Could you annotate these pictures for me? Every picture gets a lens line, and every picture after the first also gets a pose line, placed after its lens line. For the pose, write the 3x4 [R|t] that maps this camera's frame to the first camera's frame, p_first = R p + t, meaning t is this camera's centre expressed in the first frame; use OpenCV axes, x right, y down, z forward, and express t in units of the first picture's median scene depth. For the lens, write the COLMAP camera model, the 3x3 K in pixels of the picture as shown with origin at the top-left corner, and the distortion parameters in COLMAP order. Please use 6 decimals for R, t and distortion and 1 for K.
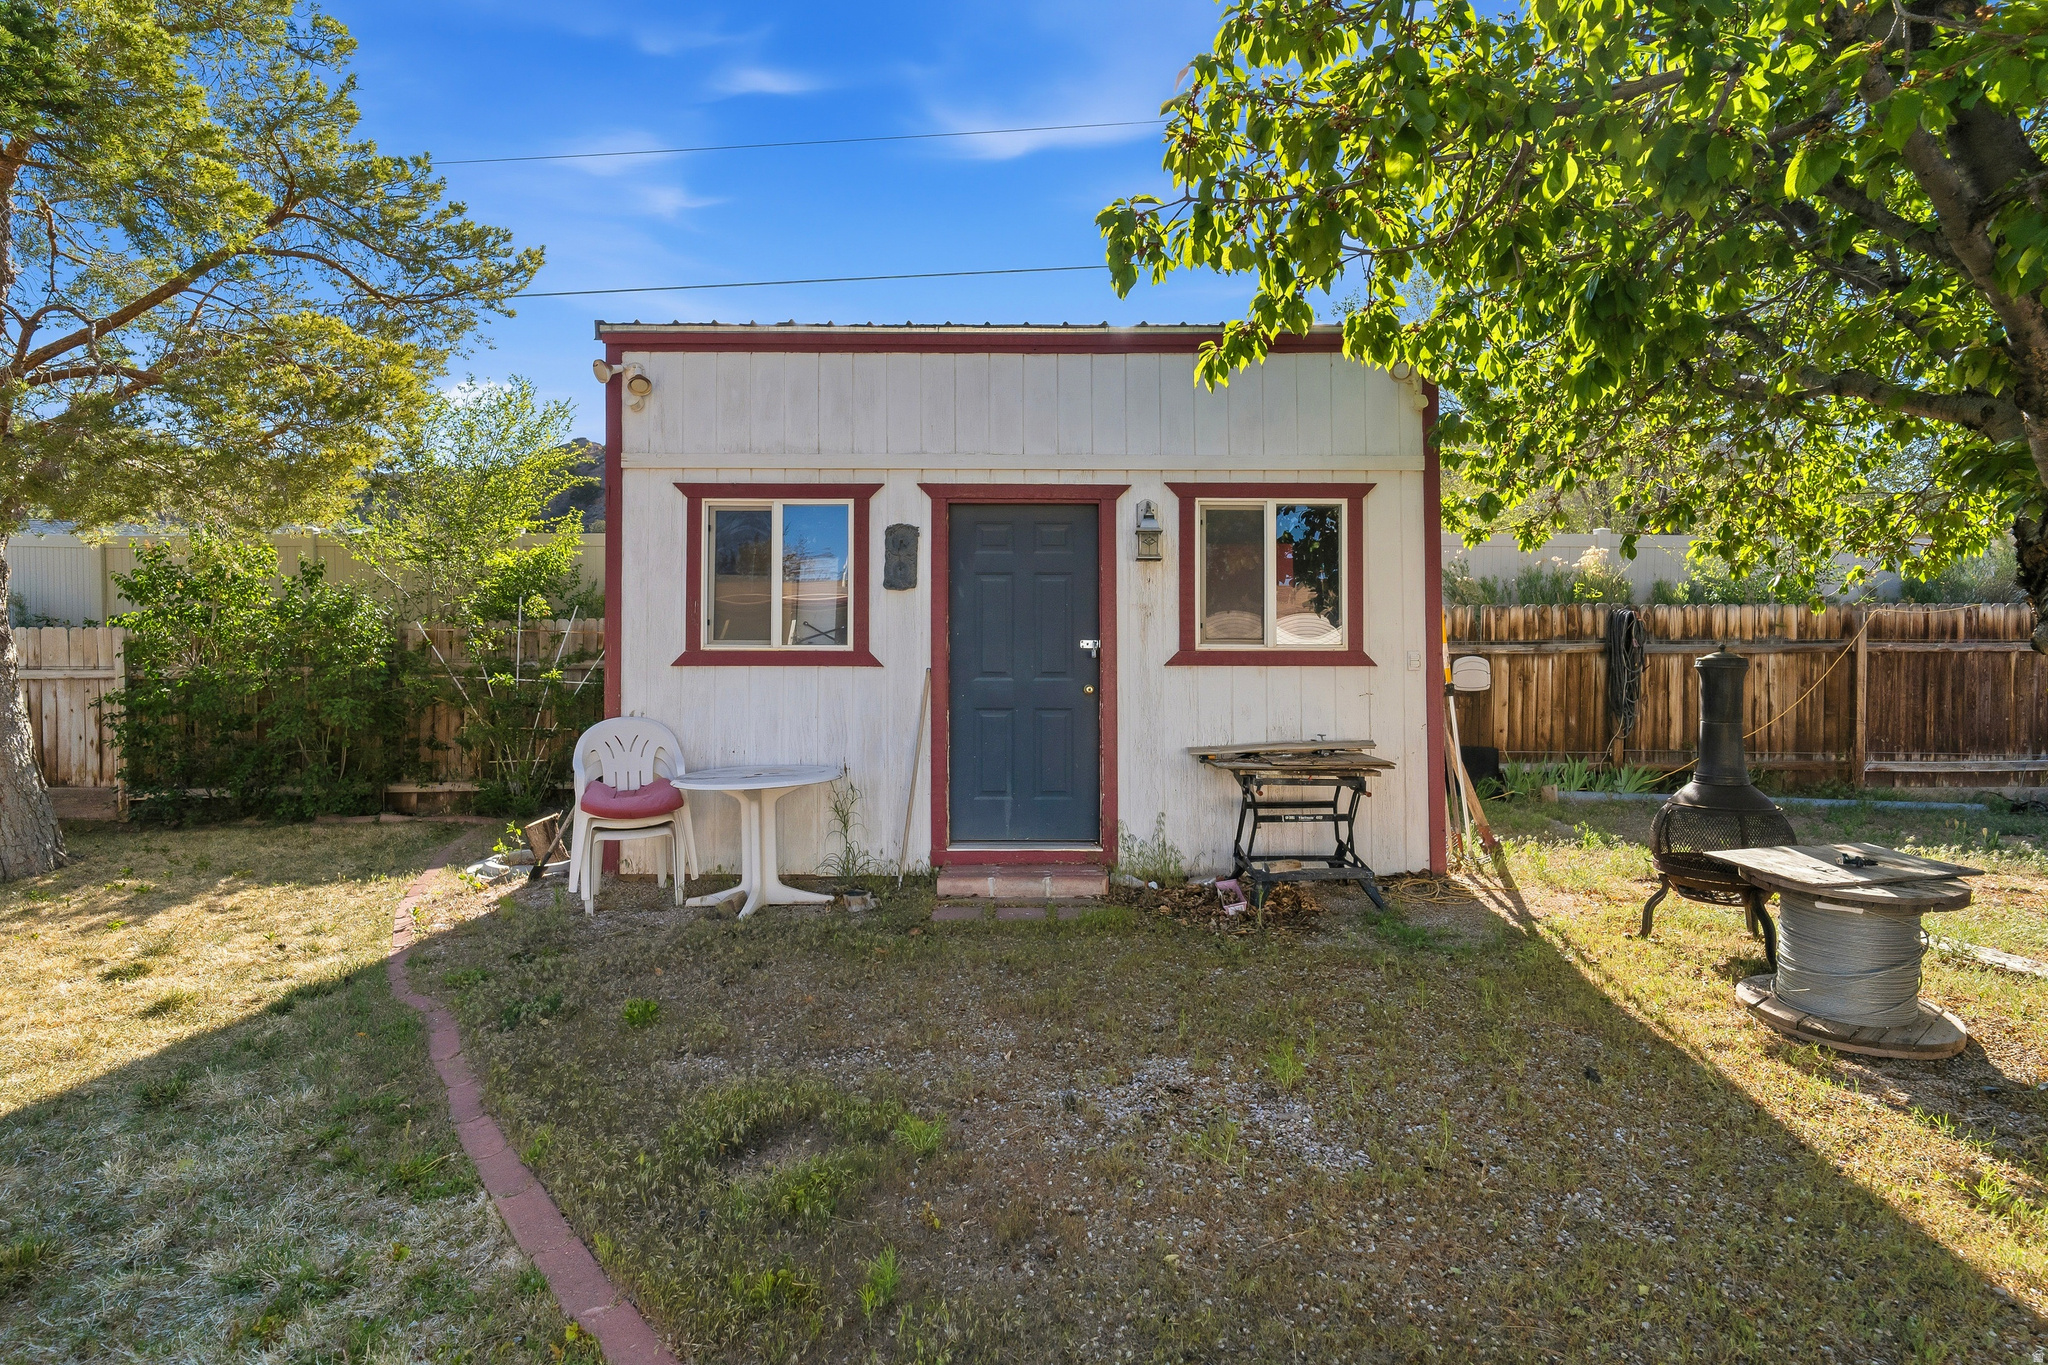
lens RADIAL K [[982.5, 0, 1024.0], [0, 982.5, 682.5], [0, 0, 1]] dist [0.000455, 0.000055]
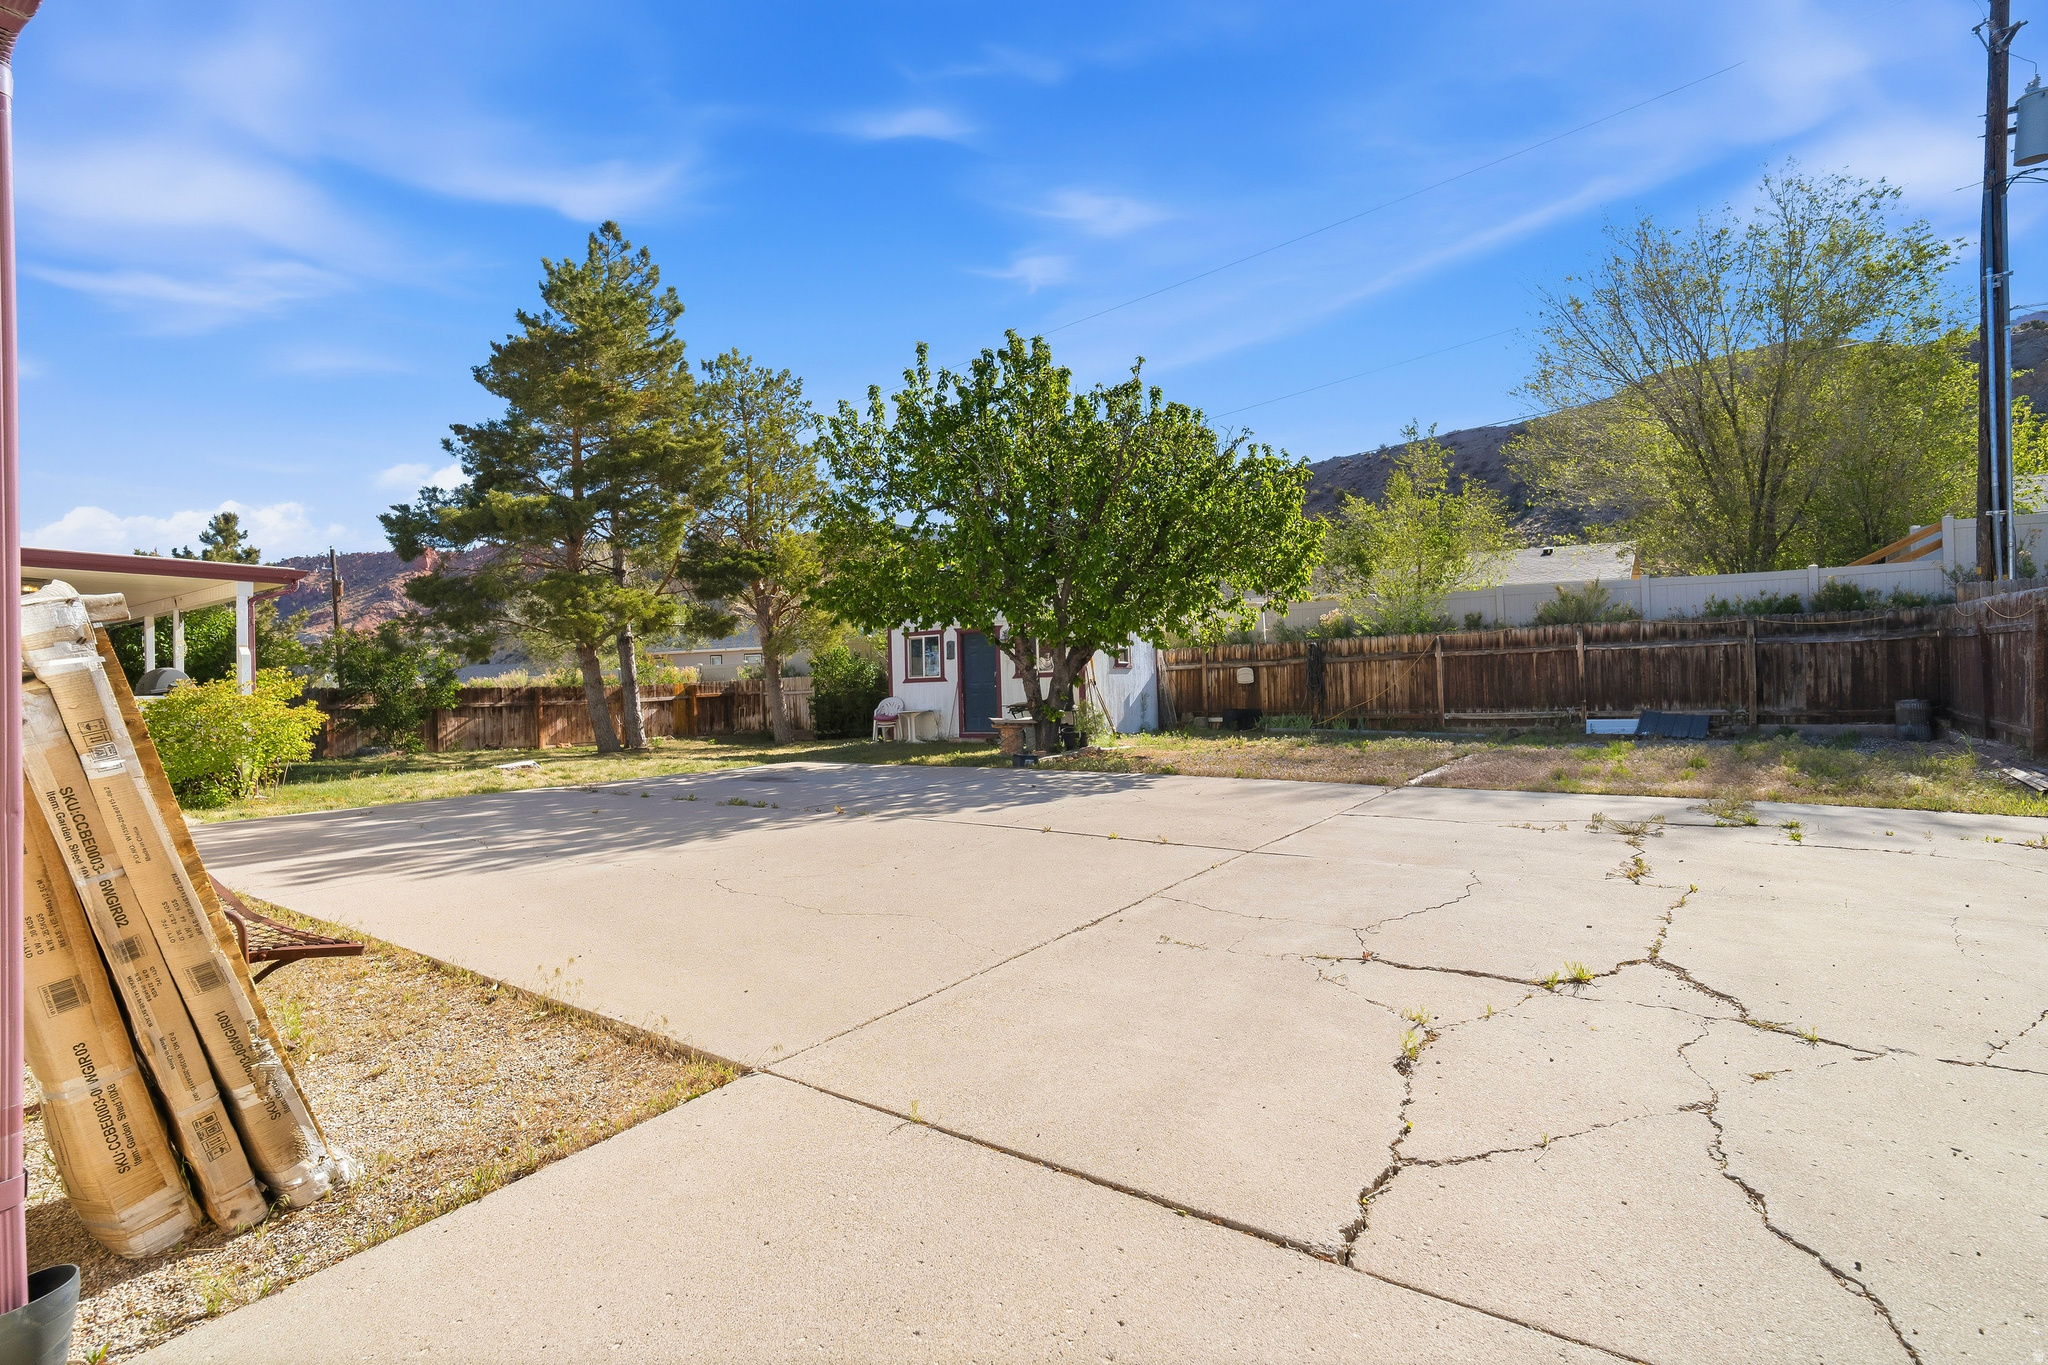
lens RADIAL K [[982.5, 0, 1024.0], [0, 982.5, 682.5], [0, 0, 1]] dist [0.000455, 0.000055]
pose [[0.811659, -0.032156, -0.583247, 1.310331], [0.020459, 0.999436, -0.026630, 0.053626], [0.583774, 0.009682, 0.811859, -1.048582]]
